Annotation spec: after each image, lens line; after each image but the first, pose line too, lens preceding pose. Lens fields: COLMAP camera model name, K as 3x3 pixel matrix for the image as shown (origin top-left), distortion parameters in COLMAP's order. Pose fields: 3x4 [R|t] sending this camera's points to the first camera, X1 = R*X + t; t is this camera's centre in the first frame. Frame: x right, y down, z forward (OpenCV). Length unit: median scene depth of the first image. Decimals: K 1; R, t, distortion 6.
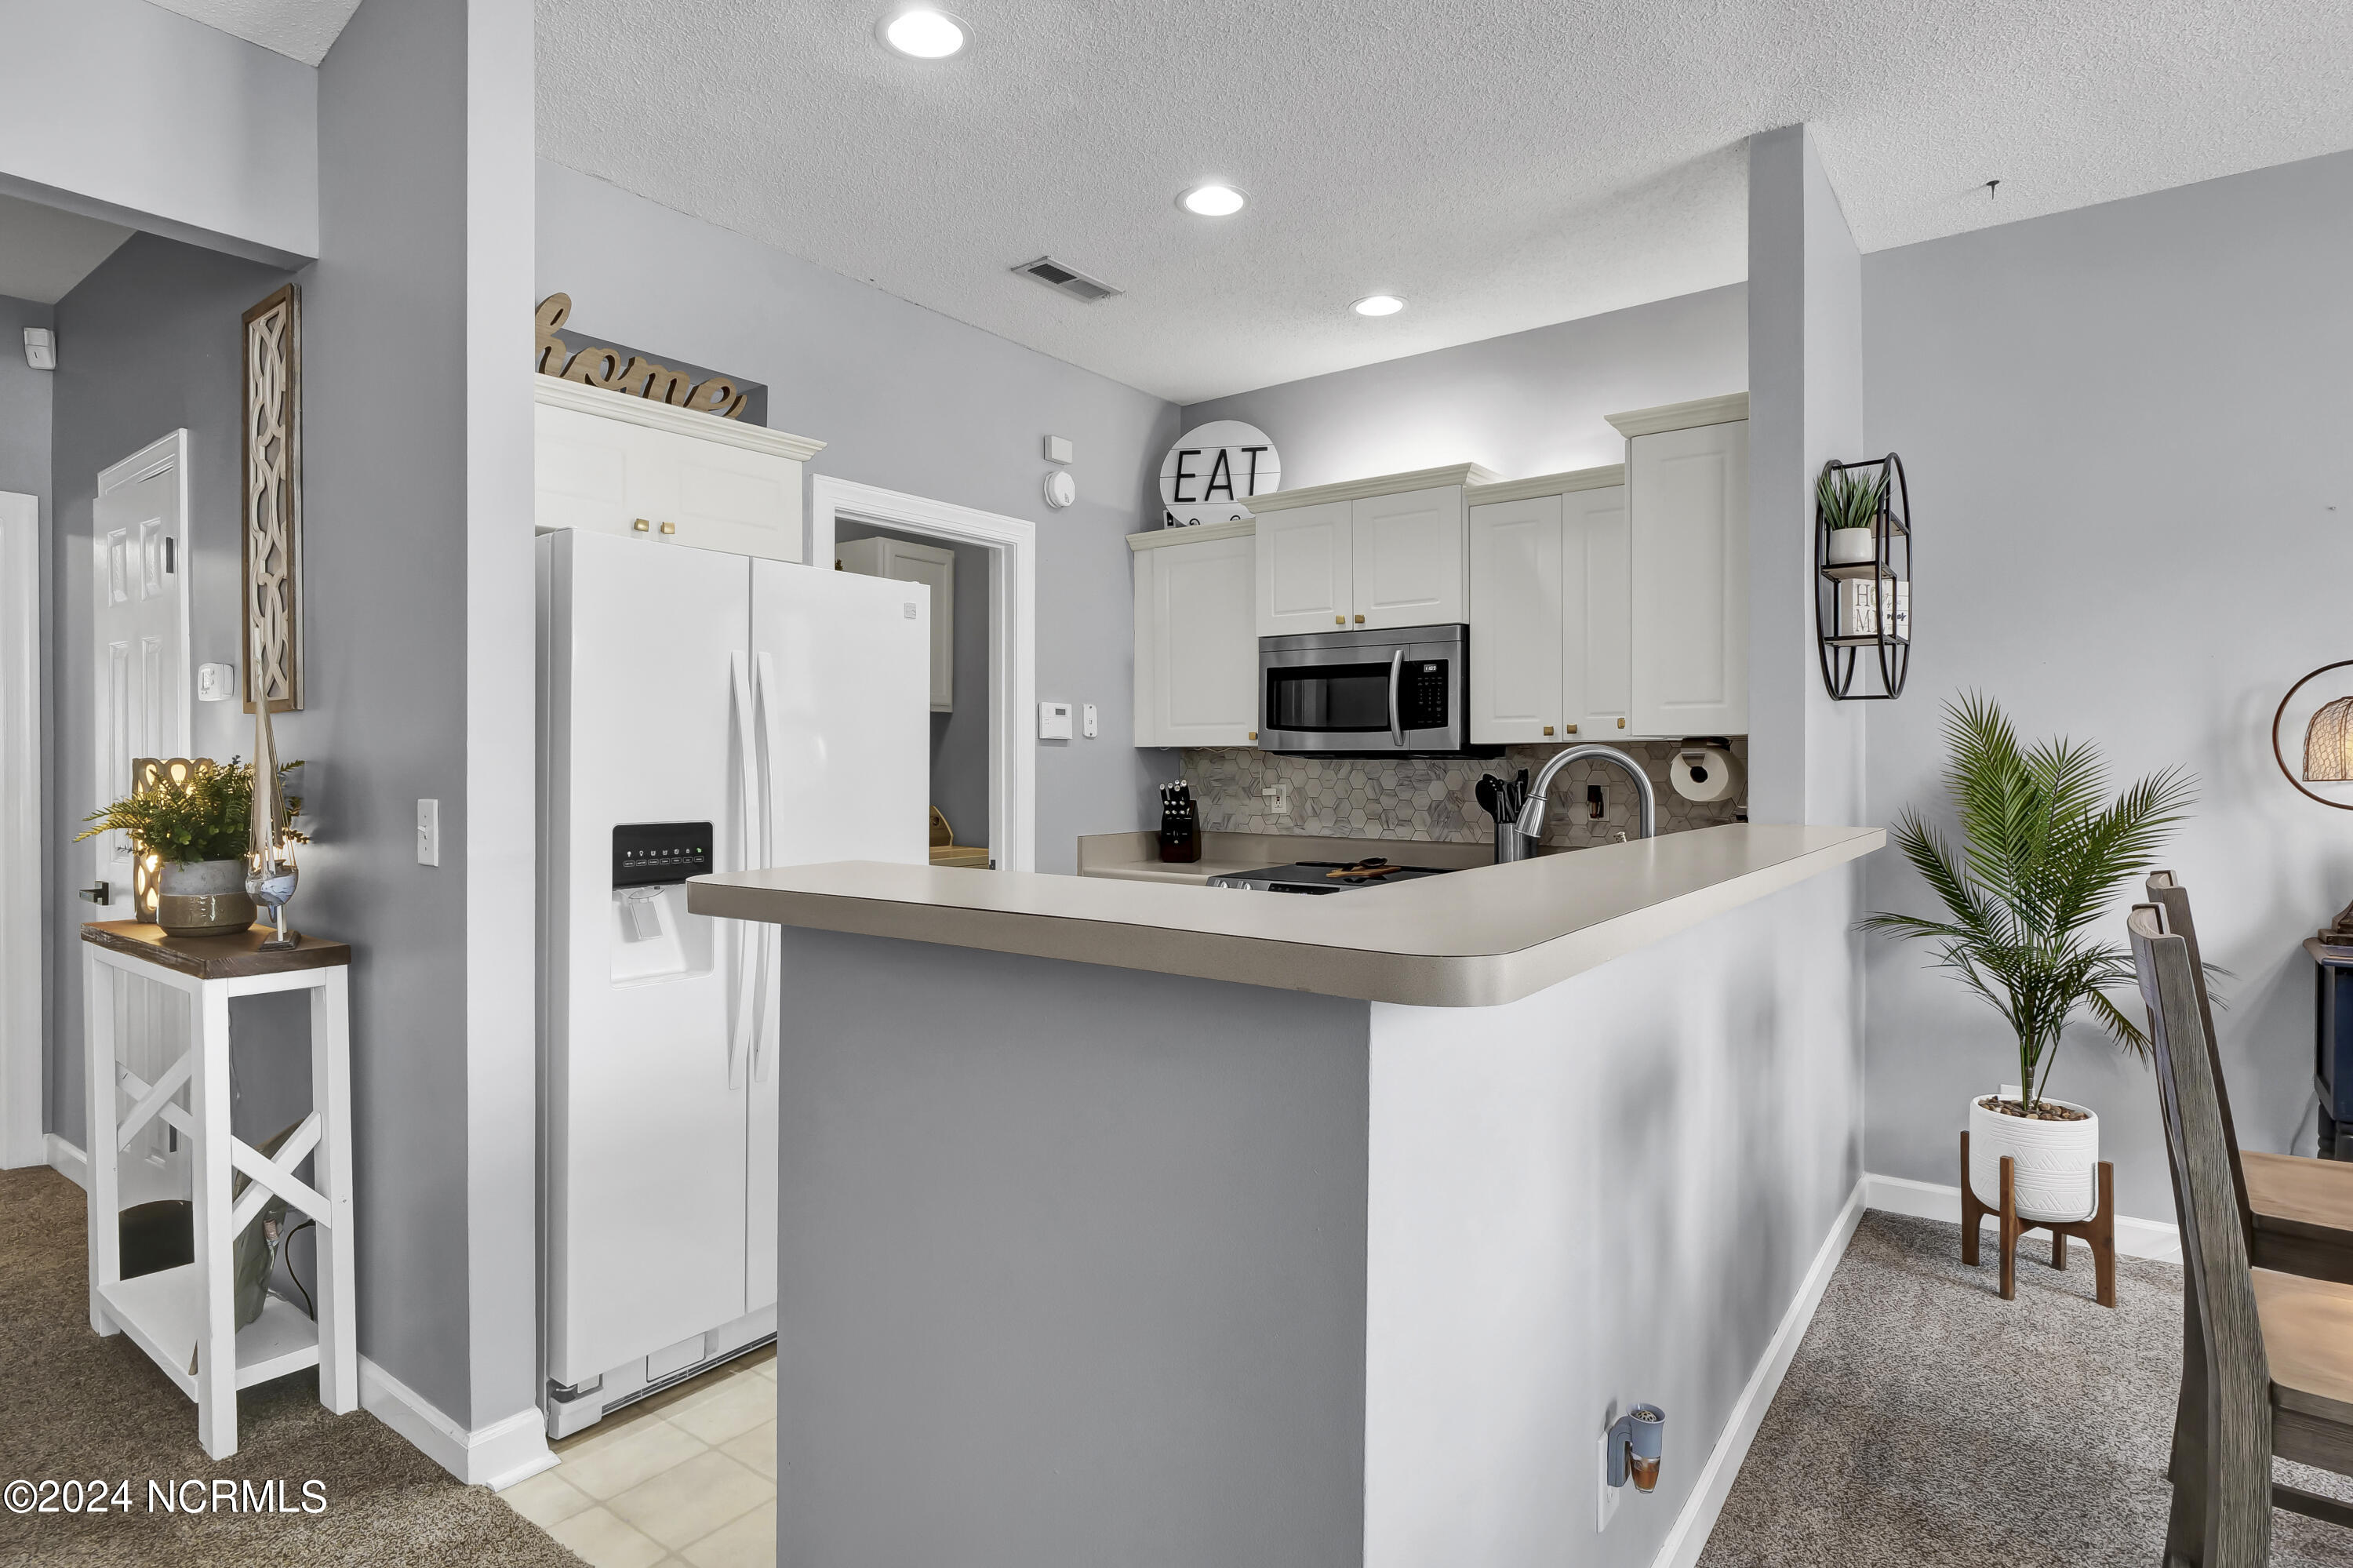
lens RADIAL K [[1255.0, 0, 1152.7], [0, 1255.0, 784.8], [0, 0, 1]] dist [-0.013109, 0.000341]
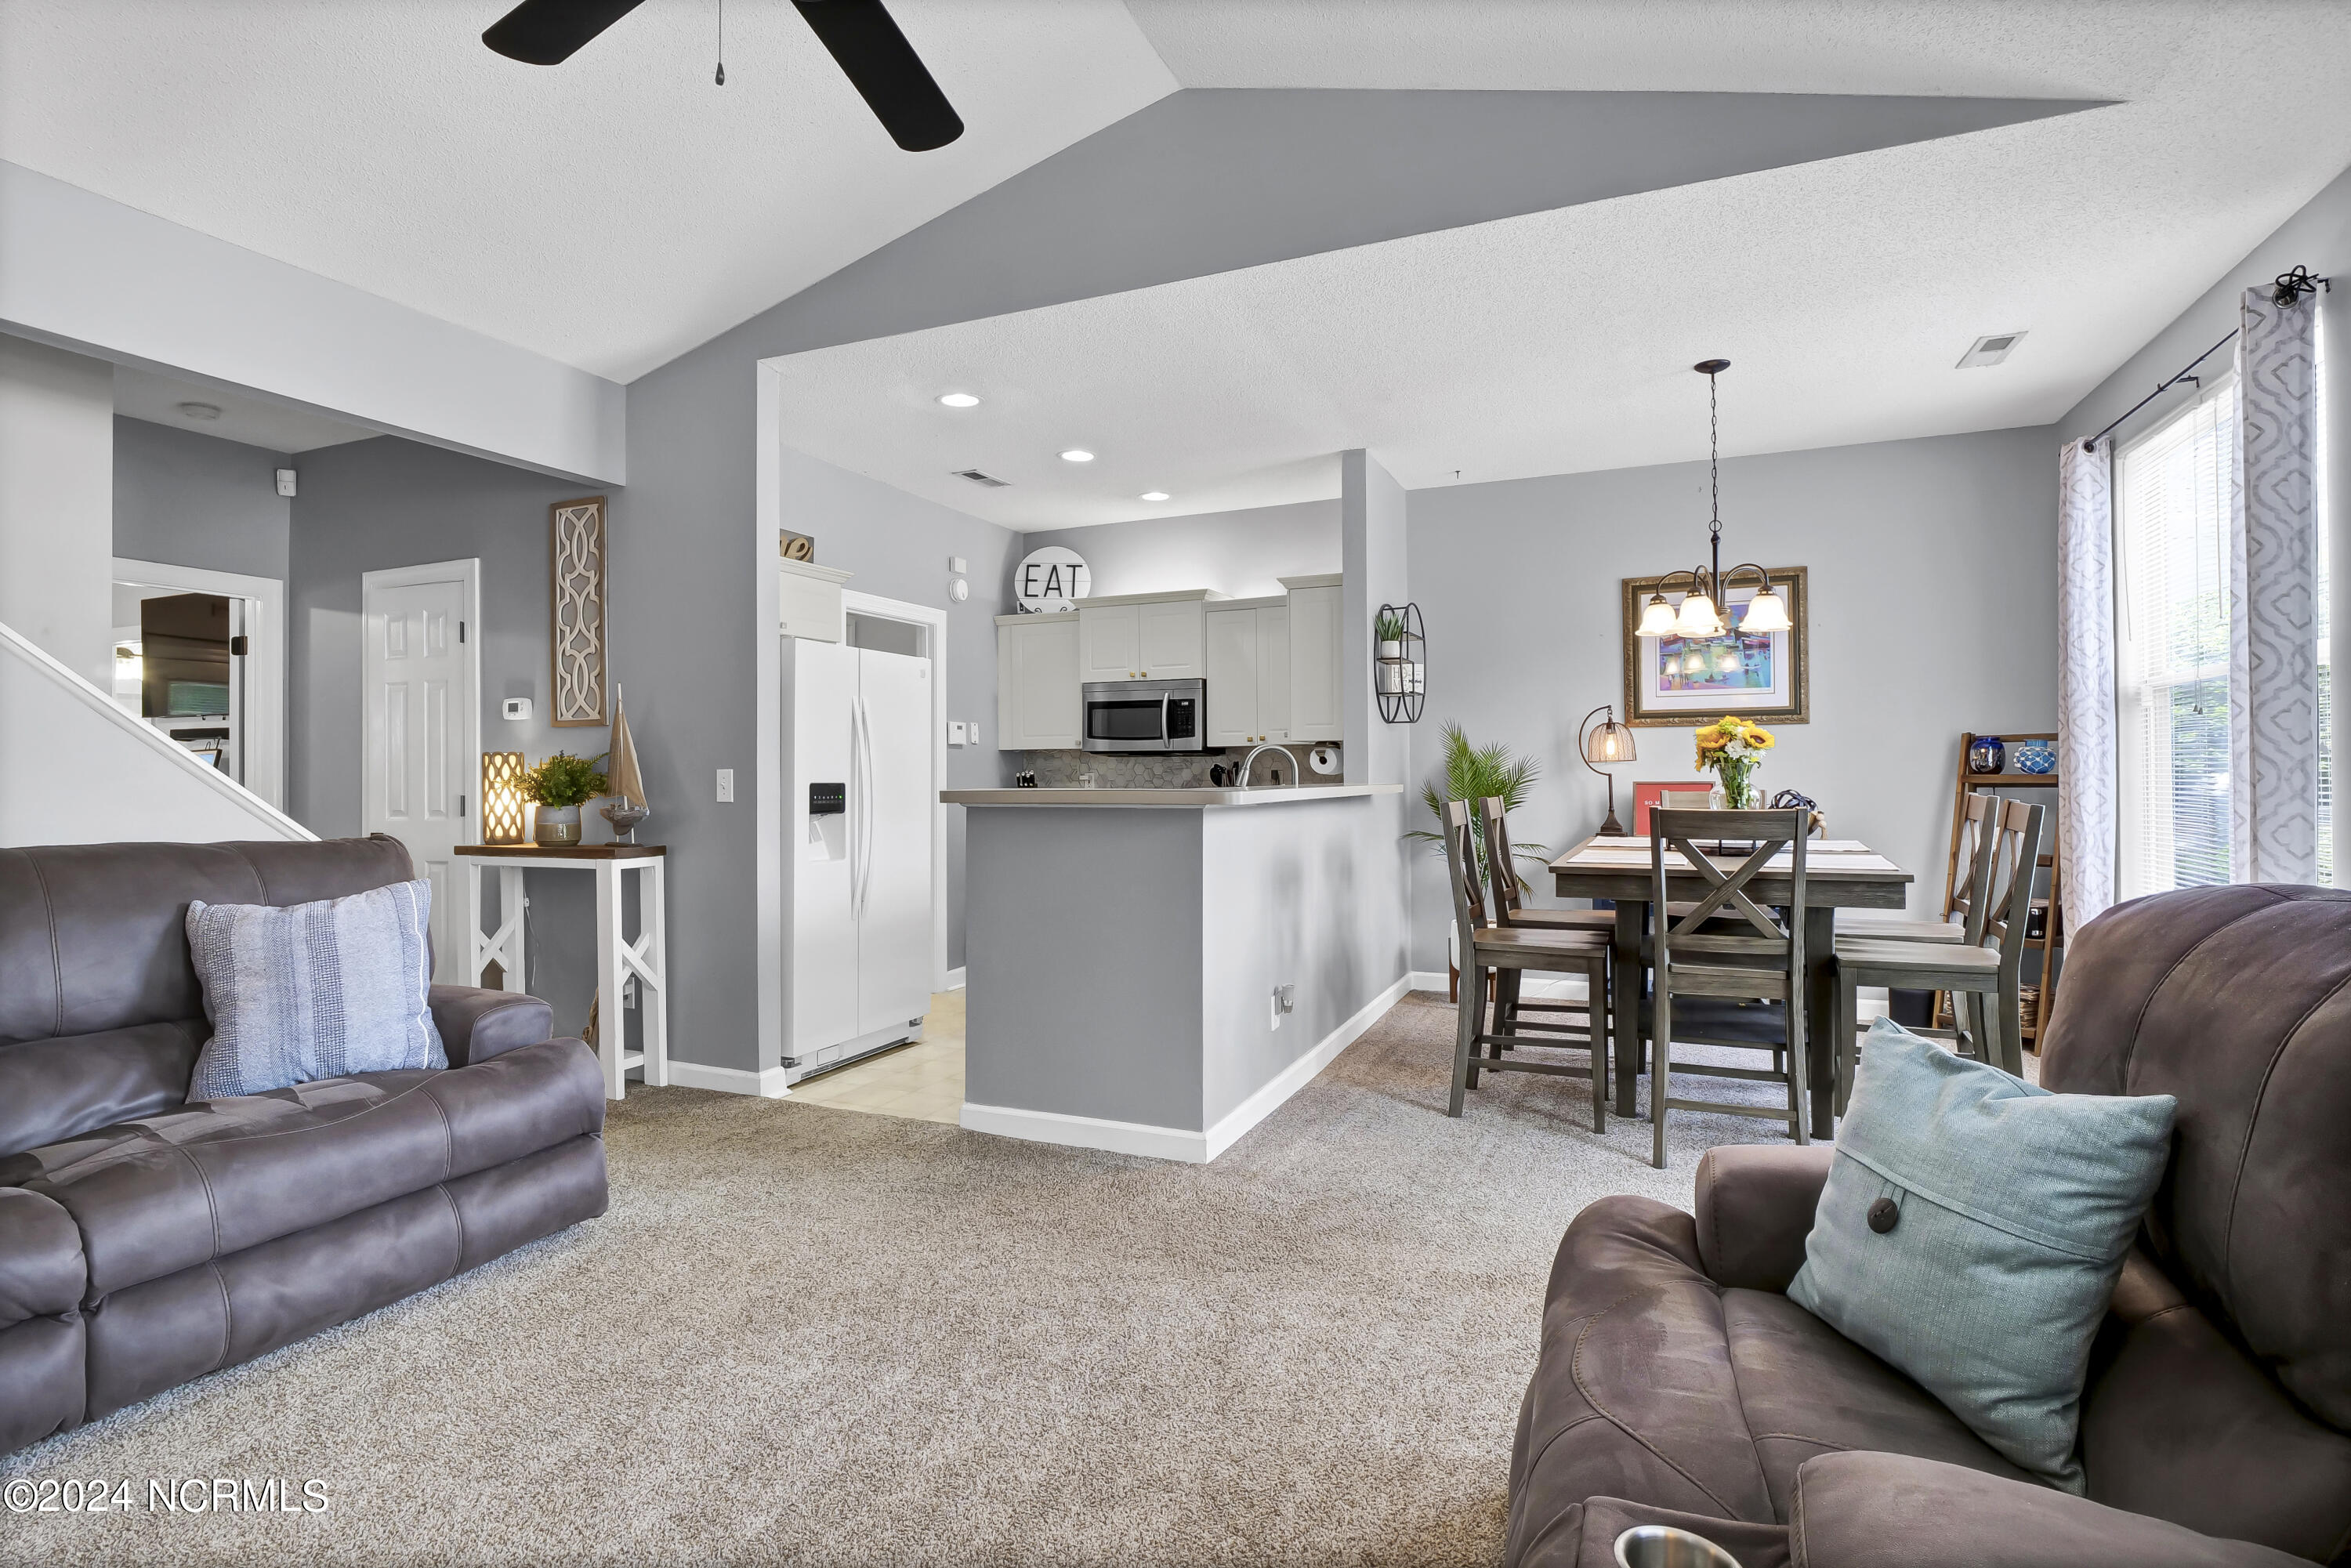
lens RADIAL K [[1152.2, 0, 1180.1], [0, 1152.2, 778.7], [0, 0, 1]] dist [-0.002593, -0.011640]
pose [[0.970156, -0.007093, 0.242377, -0.169188], [0.010372, 0.999871, -0.012255, 0.030531], [-0.242259, 0.014403, 0.970105, -0.537133]]
